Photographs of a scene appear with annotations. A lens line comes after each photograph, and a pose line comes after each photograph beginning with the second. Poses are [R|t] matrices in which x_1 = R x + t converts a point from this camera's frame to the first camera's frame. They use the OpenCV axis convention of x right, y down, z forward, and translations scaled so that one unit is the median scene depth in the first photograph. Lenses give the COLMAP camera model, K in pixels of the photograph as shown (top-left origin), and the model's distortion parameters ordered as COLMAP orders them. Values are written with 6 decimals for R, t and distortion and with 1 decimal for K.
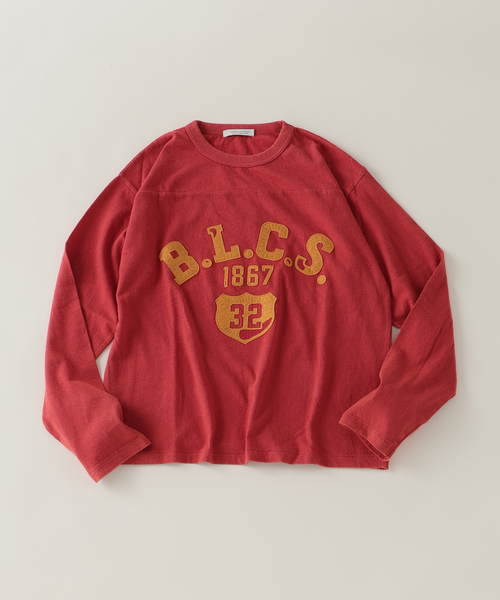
lens RADIAL K [[1094.3, 0, 250.4], [0, 1094.3, 299.7], [0, 0, 1]] dist [0.149667, 0.000000]
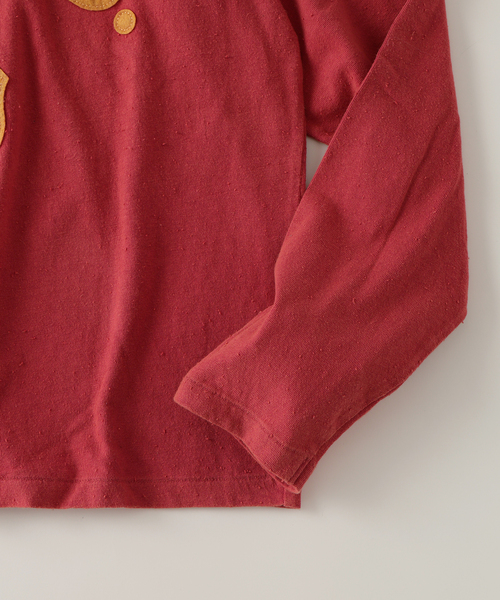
lens RADIAL K [[1523.2, 0, 249.6], [0, 1523.2, 299.8], [0, 0, 1]] dist [0.105490, 0.000000]
pose [[0.998627, -0.045113, 0.026619, 0.092603], [0.037698, 0.971806, 0.232748, -0.048161], [-0.036369, -0.231425, 0.972173, 0.462462]]
